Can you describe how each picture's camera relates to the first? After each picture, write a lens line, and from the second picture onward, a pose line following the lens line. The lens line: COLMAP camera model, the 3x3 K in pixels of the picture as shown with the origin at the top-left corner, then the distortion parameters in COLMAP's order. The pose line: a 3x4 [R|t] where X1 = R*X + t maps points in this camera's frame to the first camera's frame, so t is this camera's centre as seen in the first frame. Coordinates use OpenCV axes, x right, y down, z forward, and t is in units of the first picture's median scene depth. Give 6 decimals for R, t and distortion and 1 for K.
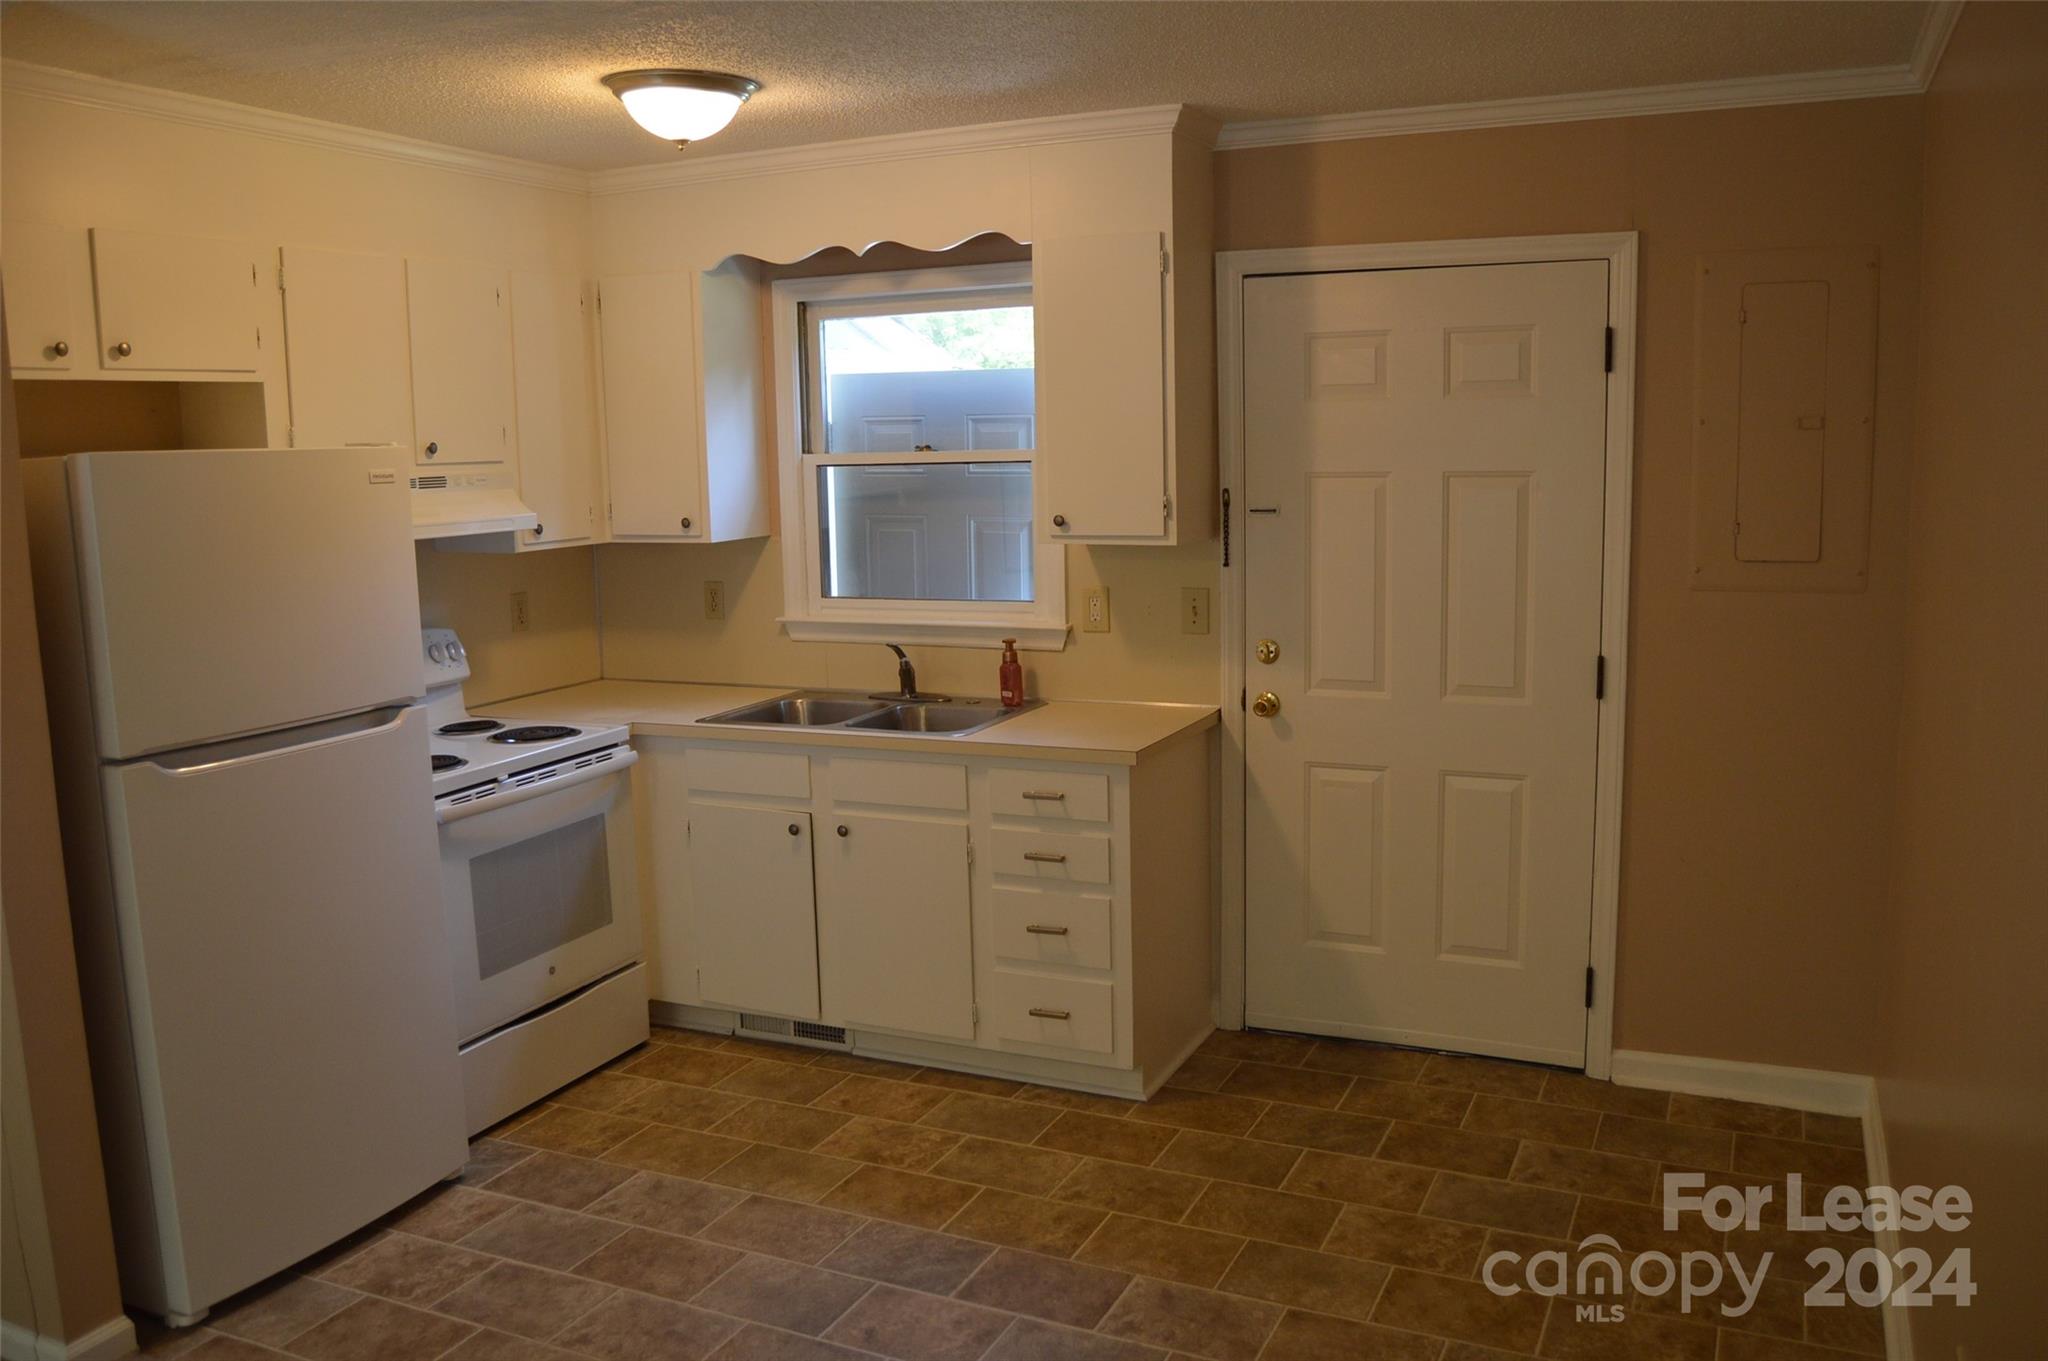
lens RADIAL K [[1617.2, 0, 1026.1], [0, 1617.2, 667.6], [0, 0, 1]] dist [-0.100249, 0.030316]
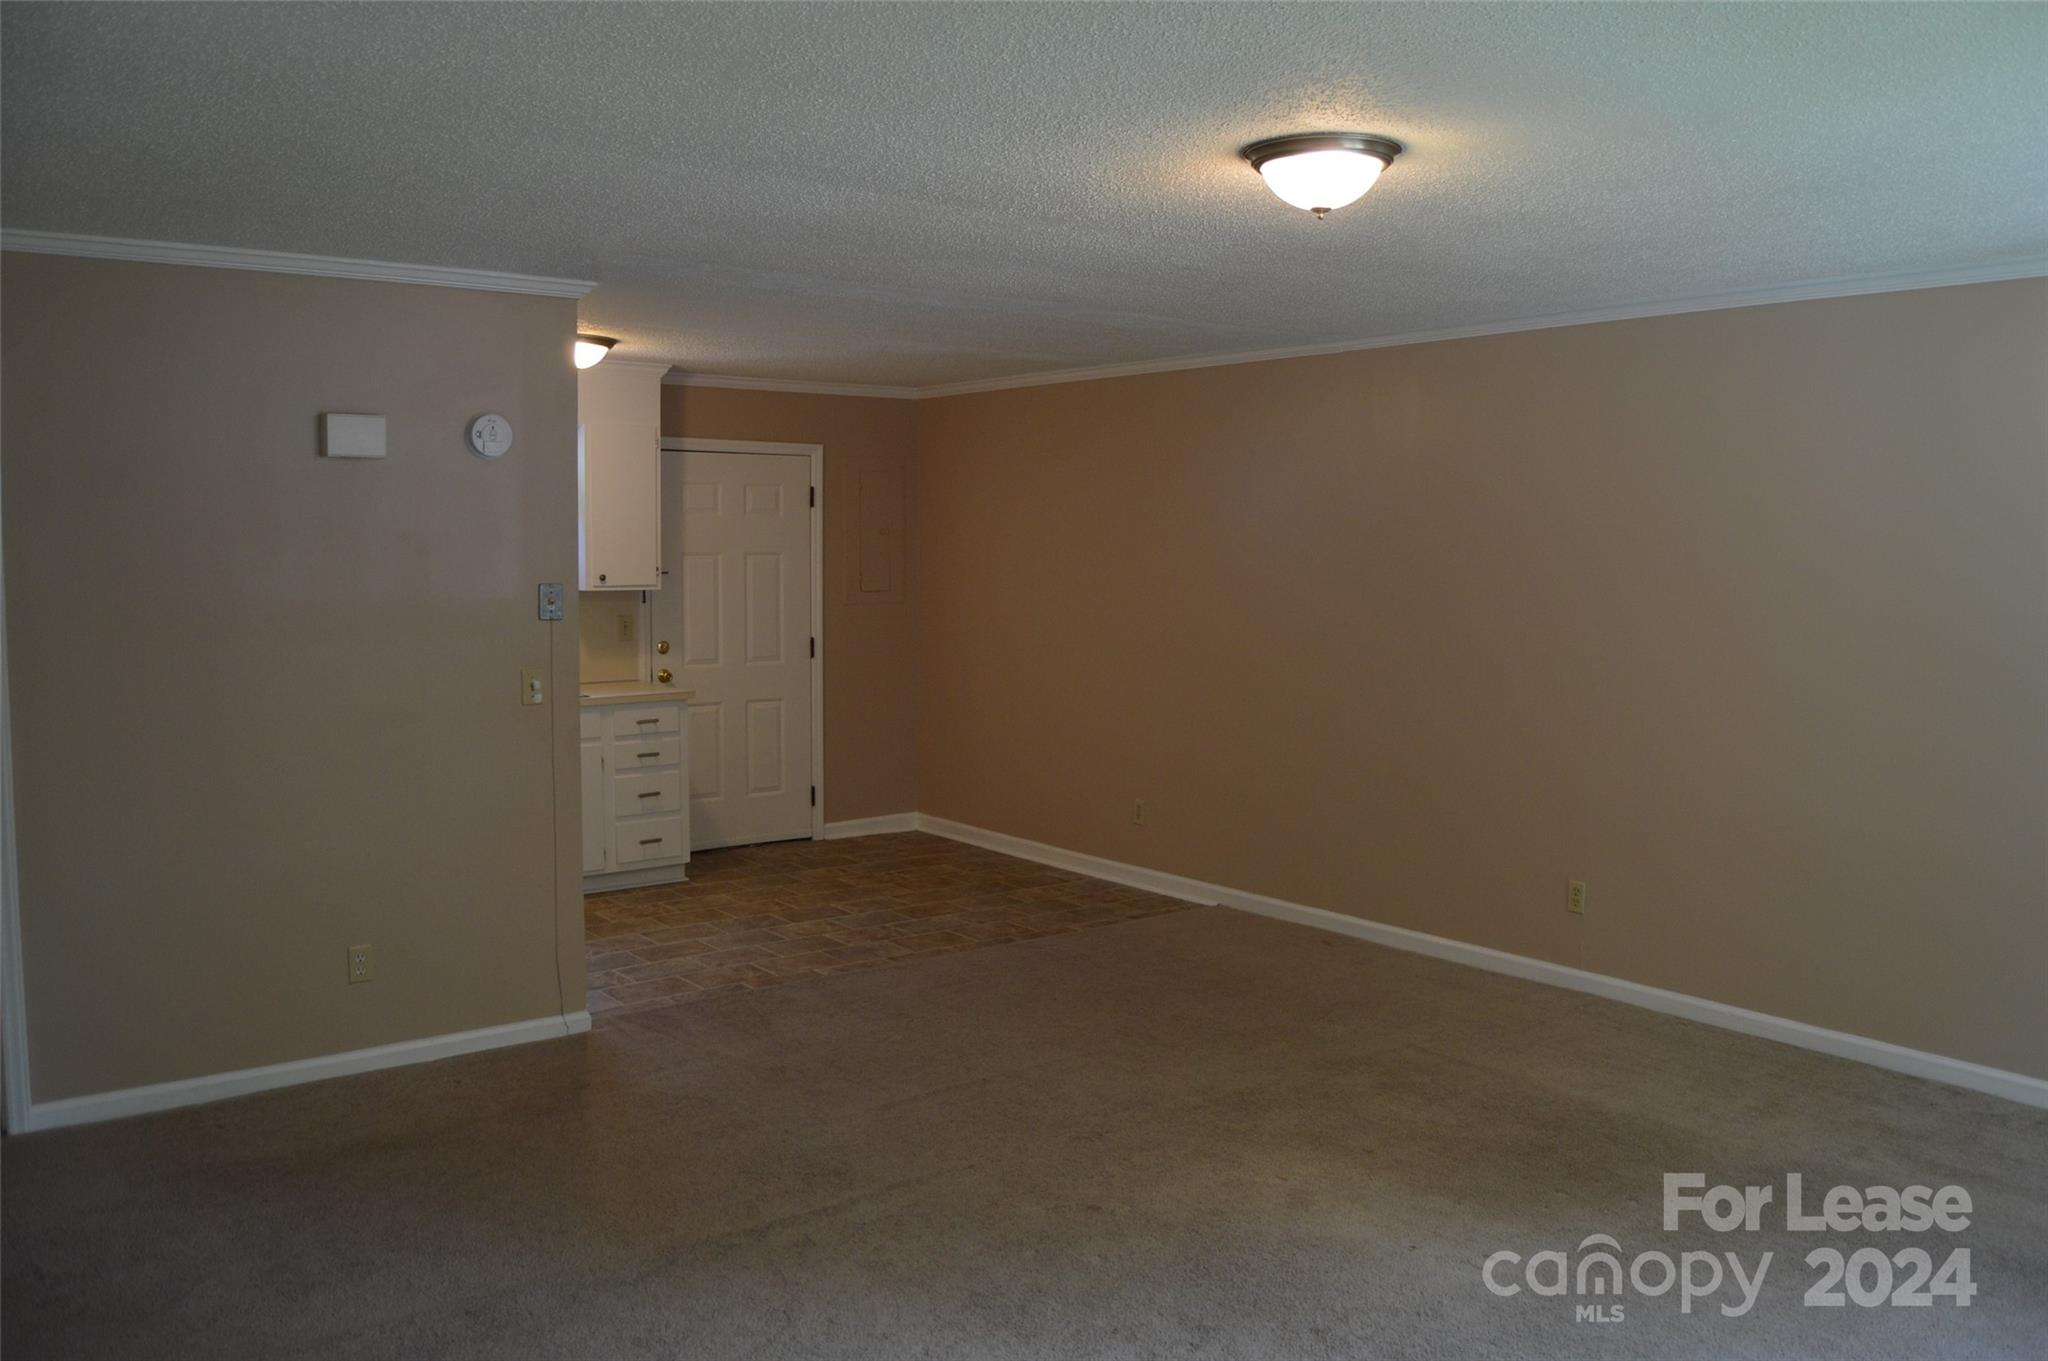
lens RADIAL K [[1617.2, 0, 1021.9], [0, 1617.2, 685.5], [0, 0, 1]] dist [-0.100249, 0.030316]
pose [[0.457438, -0.054469, 0.887572, -1.413599], [0.105617, 0.994385, 0.006591, 0.070254], [-0.882947, 0.090728, 0.460622, -0.242246]]
